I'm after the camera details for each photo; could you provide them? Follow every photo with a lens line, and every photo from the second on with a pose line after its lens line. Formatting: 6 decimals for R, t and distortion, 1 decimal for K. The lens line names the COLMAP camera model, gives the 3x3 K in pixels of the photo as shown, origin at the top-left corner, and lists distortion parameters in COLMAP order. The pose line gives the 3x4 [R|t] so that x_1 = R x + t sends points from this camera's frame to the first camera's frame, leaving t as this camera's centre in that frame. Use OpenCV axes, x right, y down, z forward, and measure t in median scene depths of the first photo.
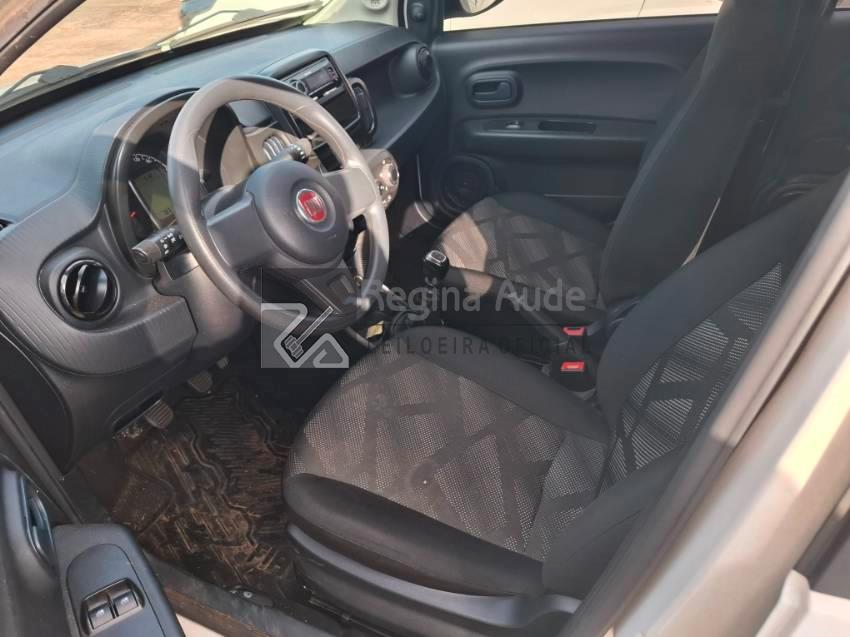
lens RADIAL K [[583.0, 0, 425.0], [0, 583.0, 318.5], [0, 0, 1]] dist [0.014046, -0.004323]
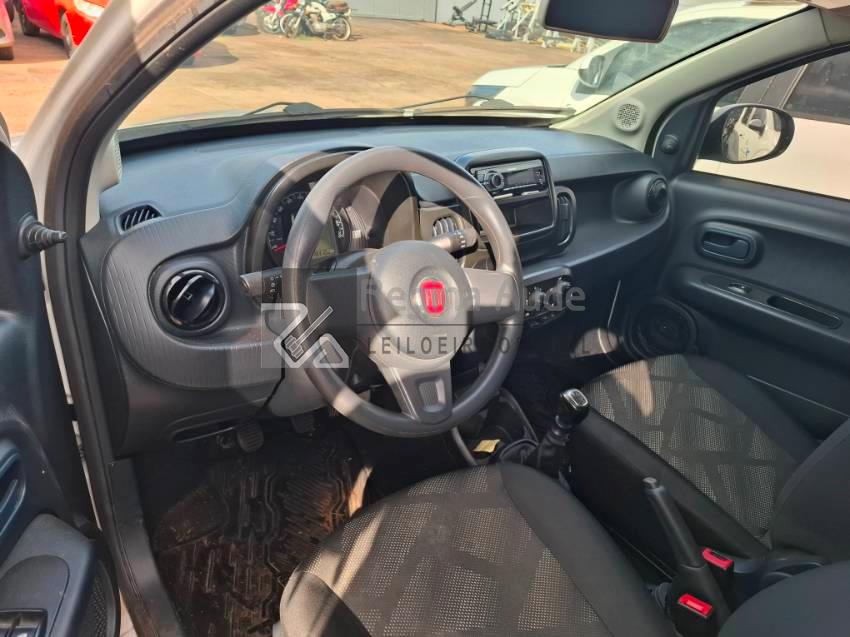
lens RADIAL K [[570.6, 0, 456.6], [0, 570.6, 302.2], [0, 0, 1]] dist [0.088956, -0.128716]
pose [[0.881789, 0.340924, -0.325913, 0.090672], [-0.393214, 0.912981, -0.108847, -0.072822], [0.260444, 0.224133, 0.939113, 0.125147]]
